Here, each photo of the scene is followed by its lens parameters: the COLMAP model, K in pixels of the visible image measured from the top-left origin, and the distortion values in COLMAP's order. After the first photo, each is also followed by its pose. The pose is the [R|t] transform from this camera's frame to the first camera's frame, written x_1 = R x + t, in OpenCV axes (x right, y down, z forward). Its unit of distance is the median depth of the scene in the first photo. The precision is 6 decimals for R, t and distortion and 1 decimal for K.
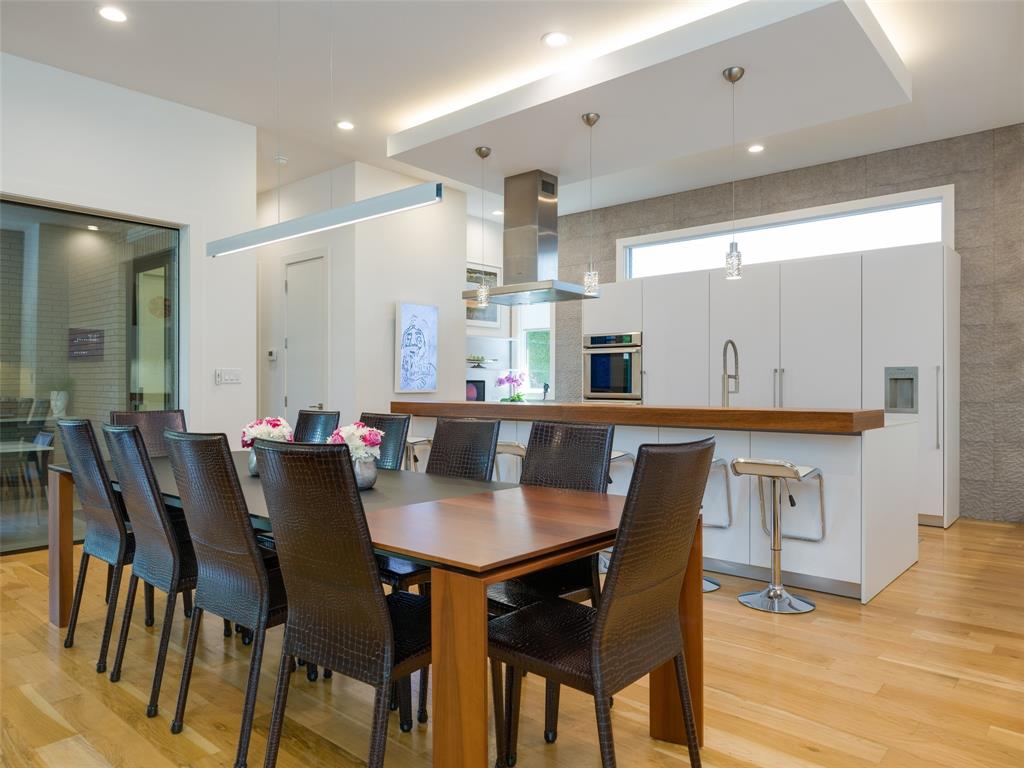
lens RADIAL K [[678.2, 0, 512.0], [0, 678.2, 384.0], [0, 0, 1]] dist [0.004411, 0.001258]
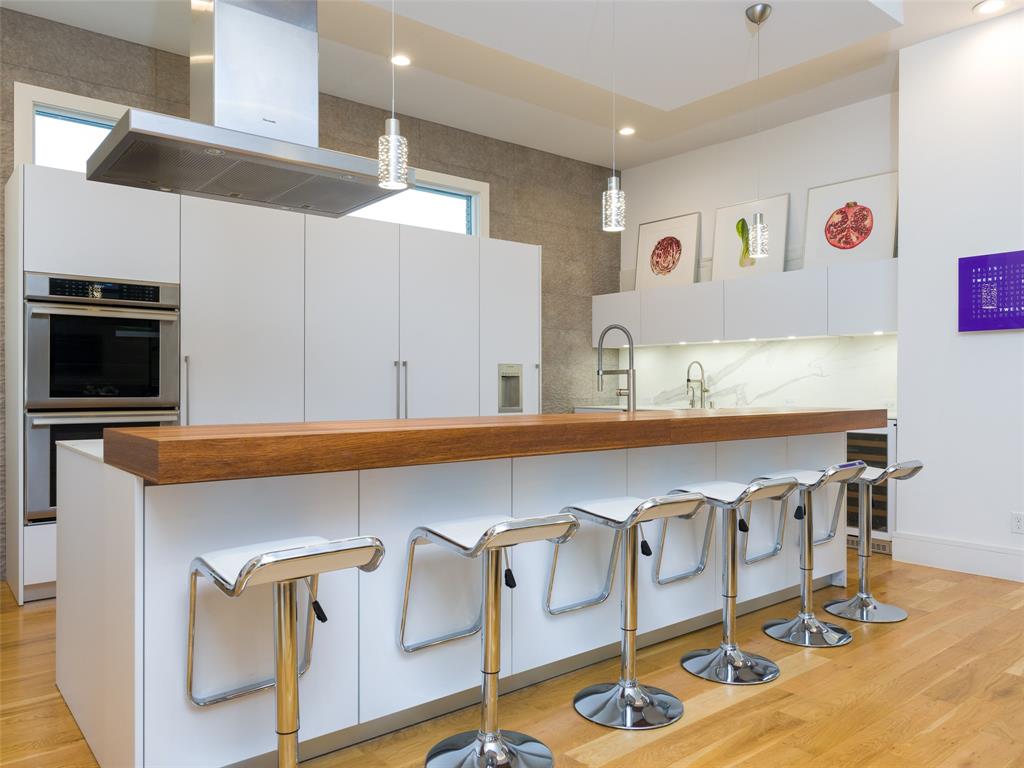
lens RADIAL K [[741.5, 0, 512.0], [0, 741.5, 384.0], [0, 0, 1]] dist [-0.000460, 0.002416]
pose [[0.169635, -0.002762, 0.985503, -0.350590], [-0.007390, 0.999964, 0.004075, -0.000751], [-0.985479, -0.007974, 0.169608, 0.630095]]
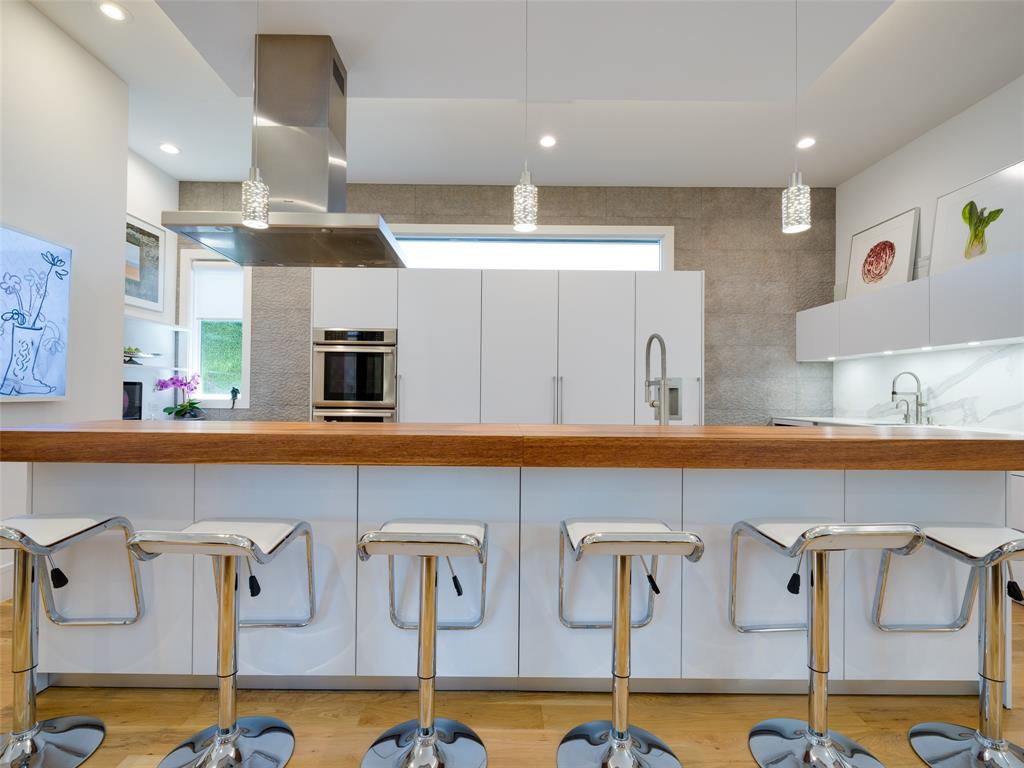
lens RADIAL K [[474.6, 0, 512.0], [0, 474.6, 384.0], [0, 0, 1]] dist [0.001402, 0.000471]
pose [[0.750015, 0.016269, 0.661221, -0.091740], [-0.010346, 0.999864, -0.012866, -0.001799], [-0.661340, 0.002809, 0.750081, 0.455760]]
